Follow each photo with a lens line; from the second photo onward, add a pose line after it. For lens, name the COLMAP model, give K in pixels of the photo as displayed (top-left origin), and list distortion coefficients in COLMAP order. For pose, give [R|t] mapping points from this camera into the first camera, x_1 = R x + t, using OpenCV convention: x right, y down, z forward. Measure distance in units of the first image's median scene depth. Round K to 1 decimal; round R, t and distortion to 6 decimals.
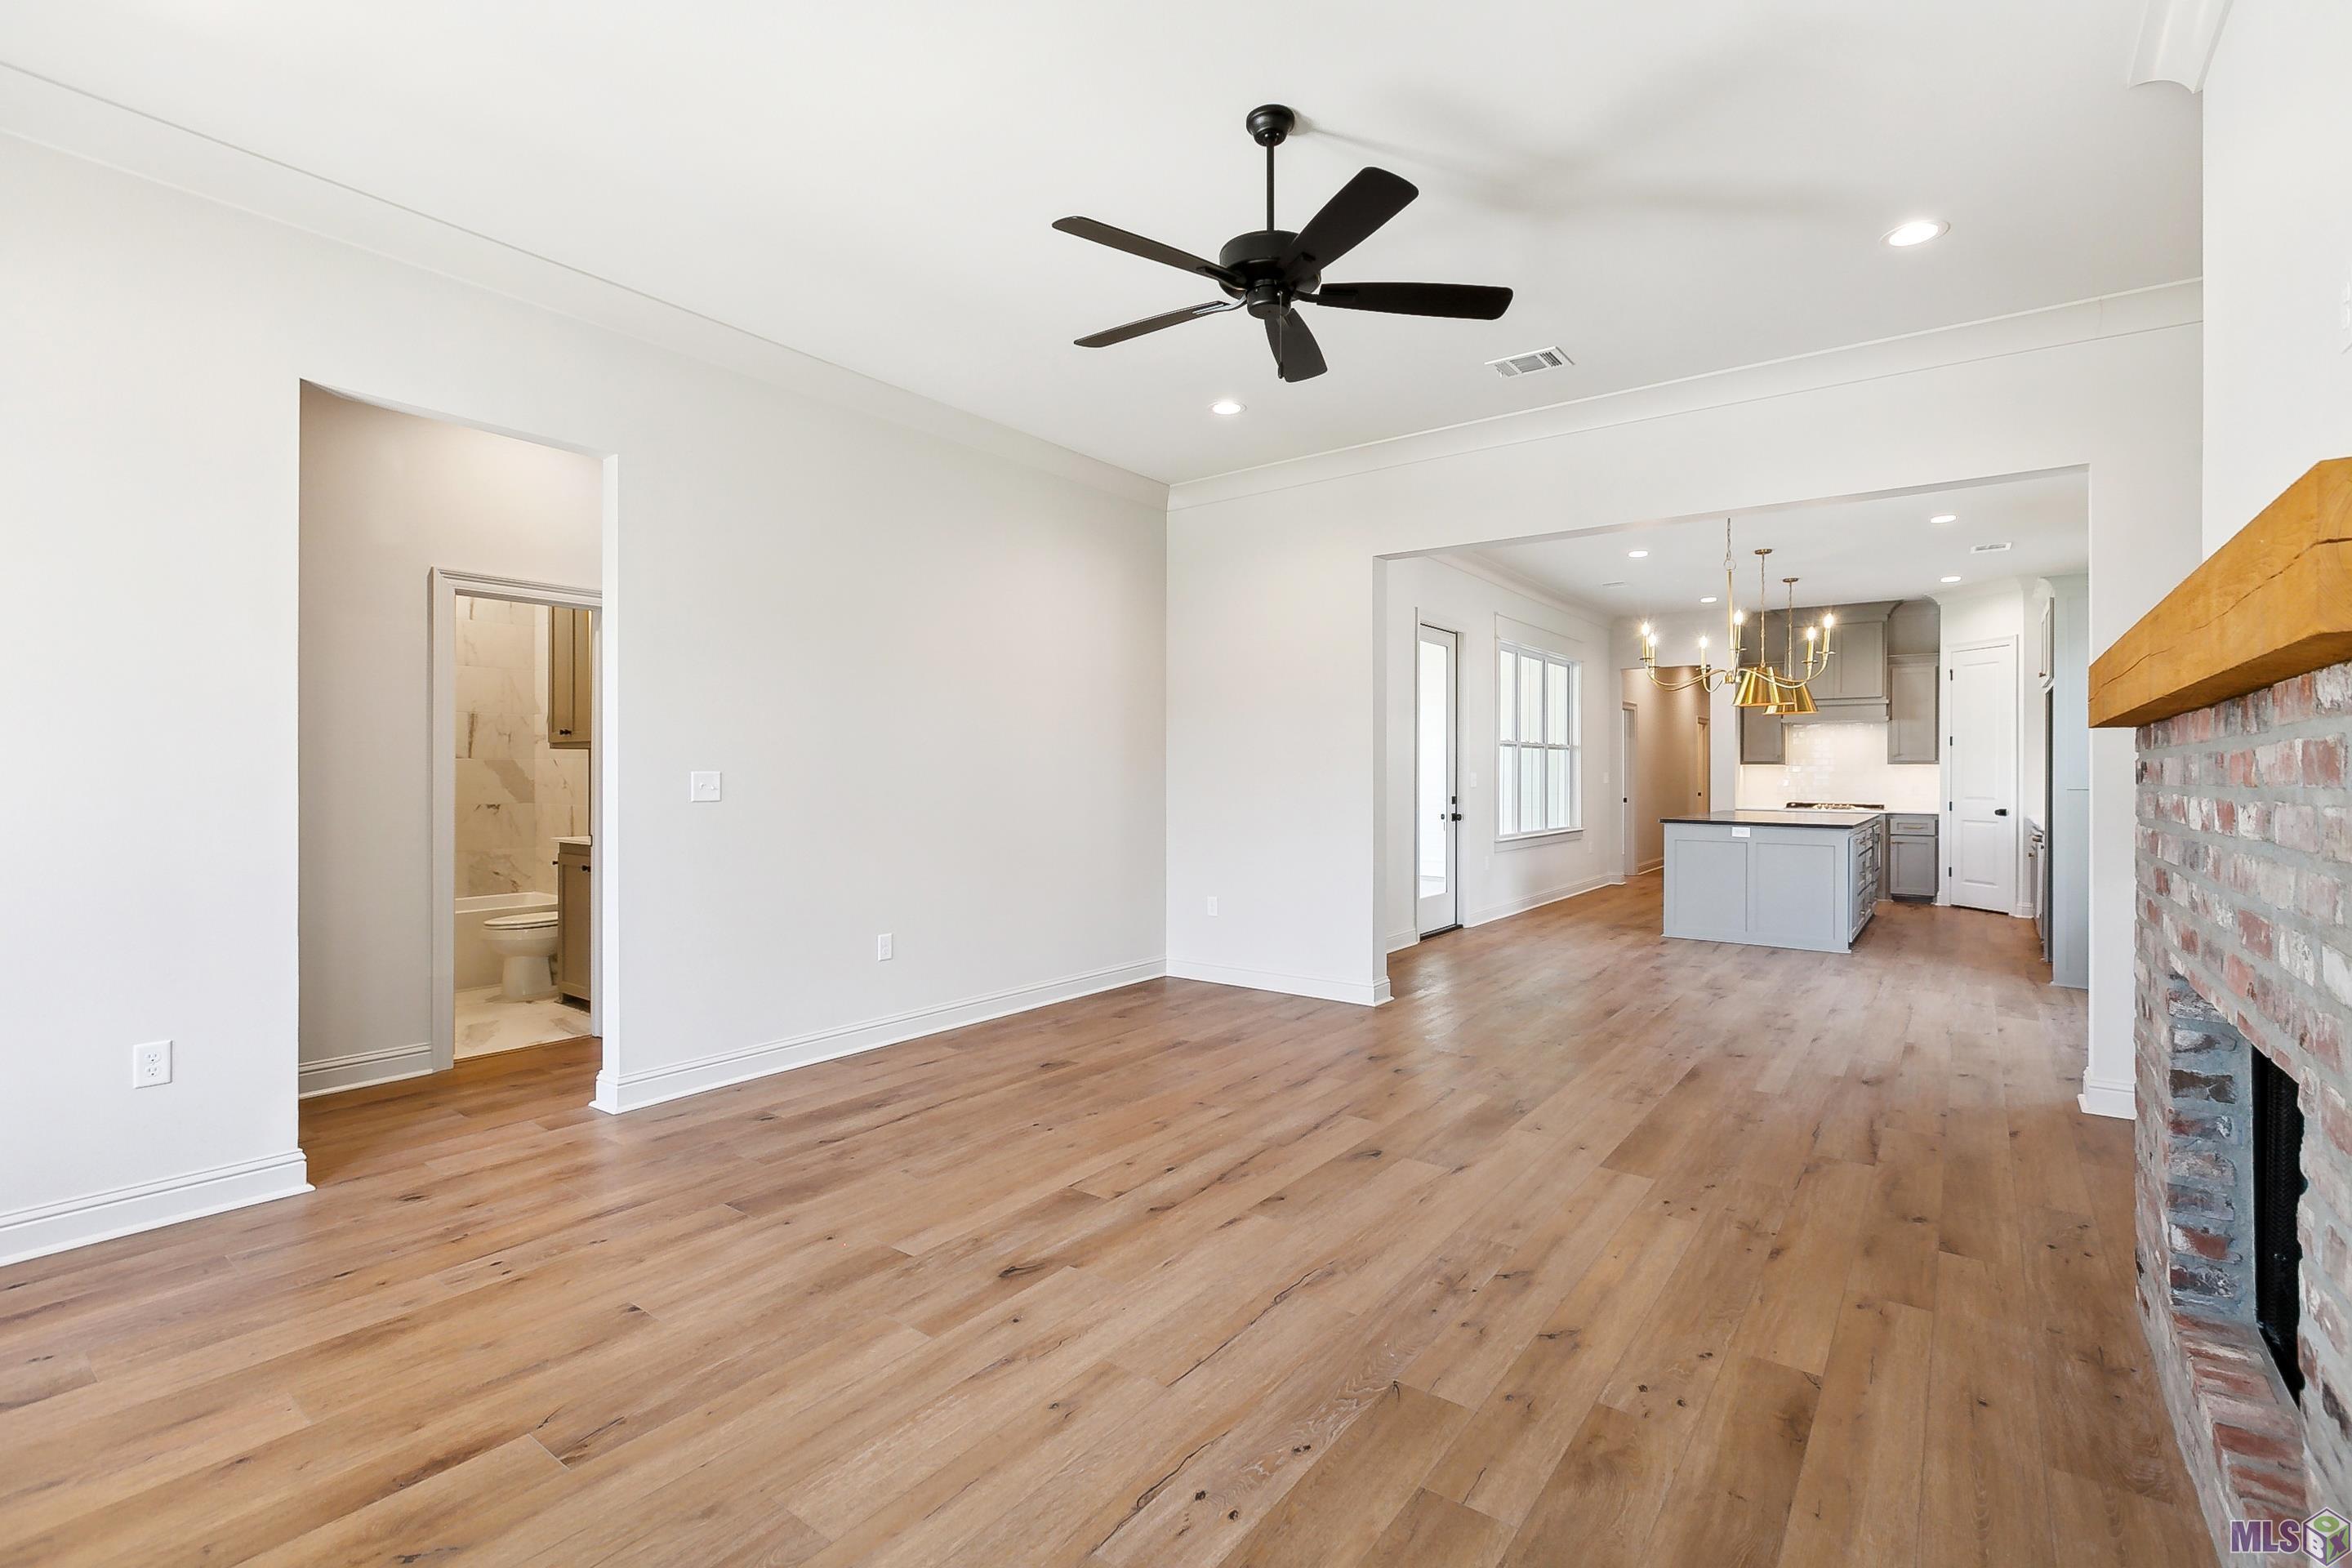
lens RADIAL K [[1055.3, 0, 1176.0], [0, 1055.3, 784.0], [0, 0, 1]] dist [-0.000855, 0.000132]
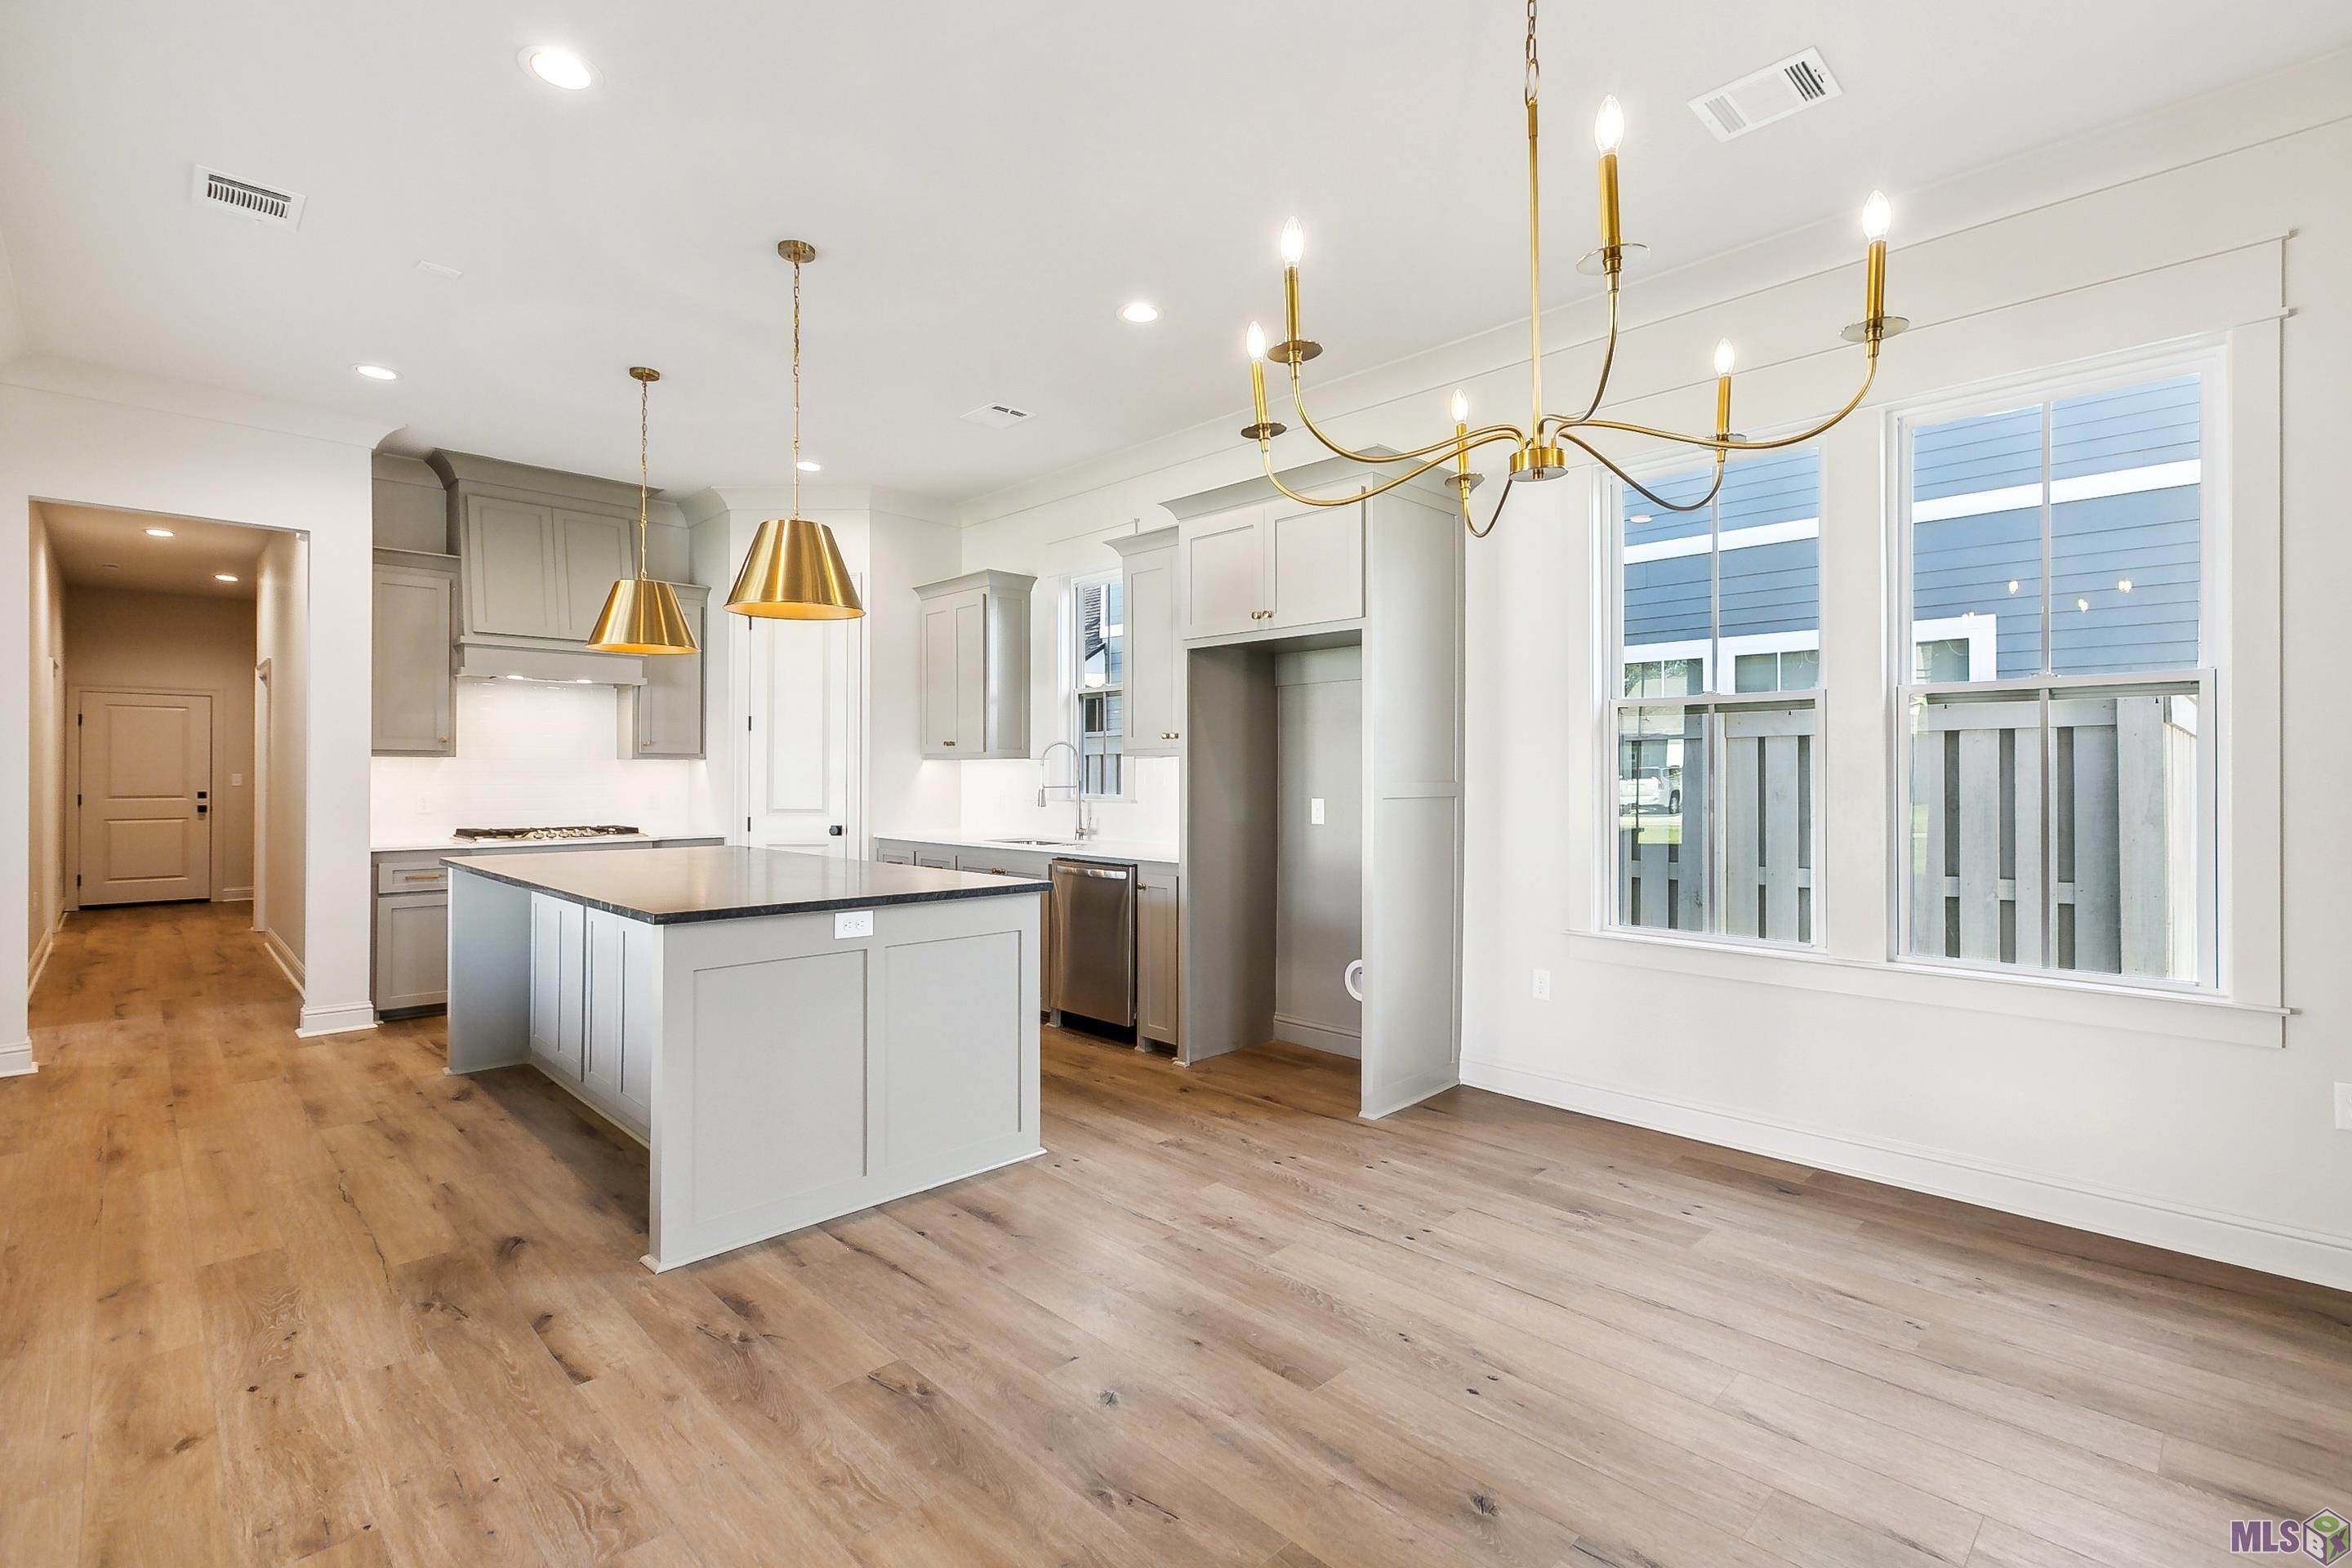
lens RADIAL K [[1067.5, 0, 1178.9], [0, 1067.5, 772.8], [0, 0, 1]] dist [0.000458, -0.000559]
pose [[0.149320, -0.000309, 0.988789, 0.392131], [0.010888, 0.999940, -0.001332, -0.020438], [-0.988729, 0.010965, 0.149314, 1.958731]]
